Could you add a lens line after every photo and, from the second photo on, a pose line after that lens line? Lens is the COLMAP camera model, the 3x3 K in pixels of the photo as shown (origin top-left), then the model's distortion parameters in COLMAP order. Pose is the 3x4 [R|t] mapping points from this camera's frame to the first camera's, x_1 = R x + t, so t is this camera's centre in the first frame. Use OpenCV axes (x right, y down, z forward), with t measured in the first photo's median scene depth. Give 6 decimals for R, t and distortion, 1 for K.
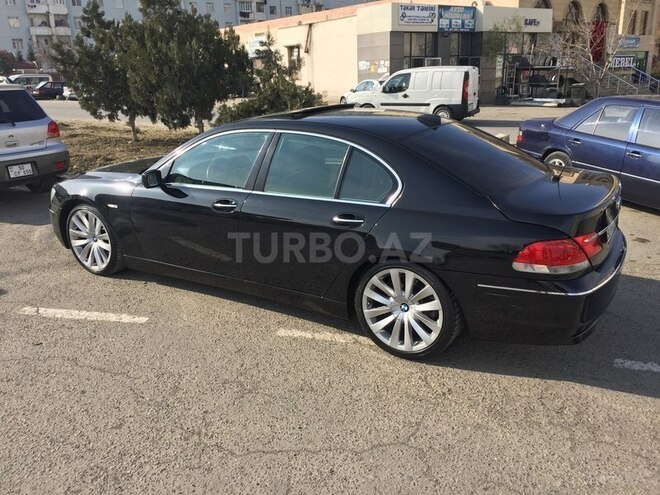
lens RADIAL K [[563.1, 0, 330.0], [0, 563.1, 247.5], [0, 0, 1]] dist [0.081037, -0.101420]
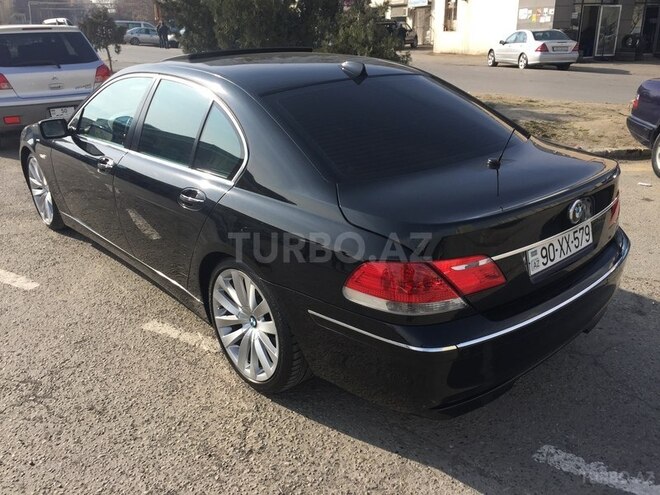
lens RADIAL K [[563.1, 0, 330.0], [0, 563.1, 247.5], [0, 0, 1]] dist [0.081037, -0.101420]
pose [[0.955065, 0.115137, -0.273120, 0.414415], [-0.094714, 0.991708, 0.086862, -0.065148], [0.280857, -0.057090, 0.958050, 0.308988]]
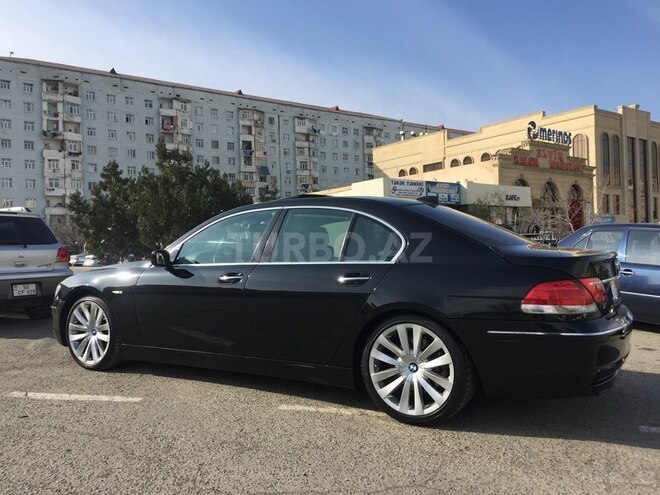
lens RADIAL K [[563.1, 0, 330.0], [0, 563.1, 247.5], [0, 0, 1]] dist [0.081037, -0.101420]
pose [[0.999968, 0.002589, 0.007610, -0.017515], [-0.000160, 0.952925, -0.303206, 0.199542], [-0.008036, 0.303195, 0.952895, 0.018721]]
